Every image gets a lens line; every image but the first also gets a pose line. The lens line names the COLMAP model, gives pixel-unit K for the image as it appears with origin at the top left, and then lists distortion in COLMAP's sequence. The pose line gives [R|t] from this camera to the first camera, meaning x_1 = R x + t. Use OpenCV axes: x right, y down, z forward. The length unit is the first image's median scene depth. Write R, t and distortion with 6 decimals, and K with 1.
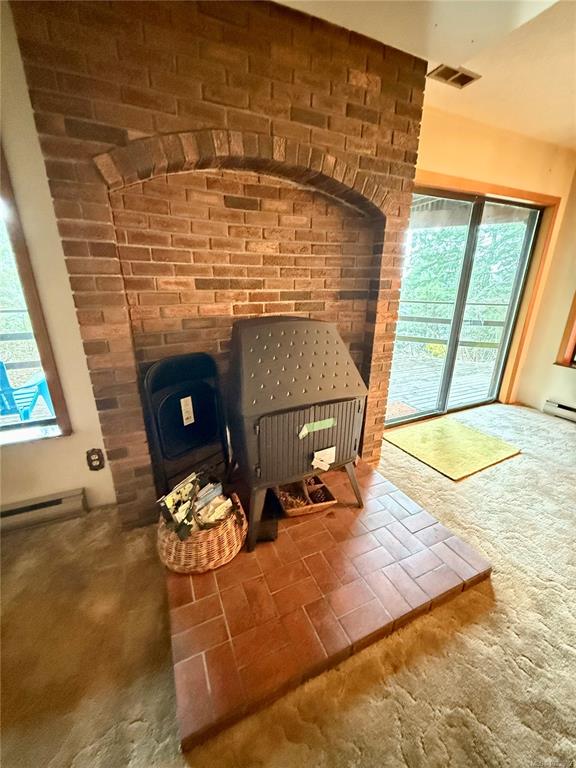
lens RADIAL K [[305.5, 0, 288.0], [0, 305.5, 384.0], [0, 0, 1]] dist [0.000075, 0.000093]
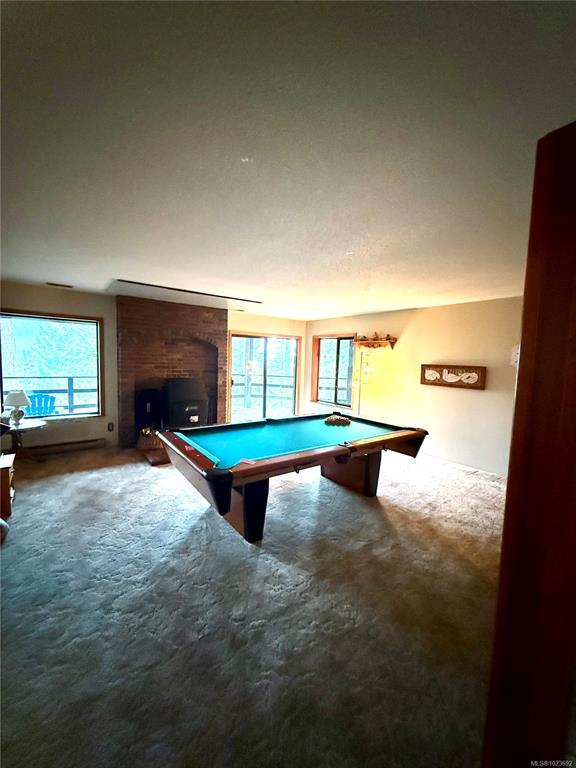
lens RADIAL K [[305.5, 0, 288.0], [0, 305.5, 384.0], [0, 0, 1]] dist [0.000075, 0.000093]
pose [[0.975243, 0.004964, 0.221082, 0.341008], [0.050100, 0.968793, -0.242757, 0.655380], [-0.215388, 0.247823, 0.944559, -2.163763]]
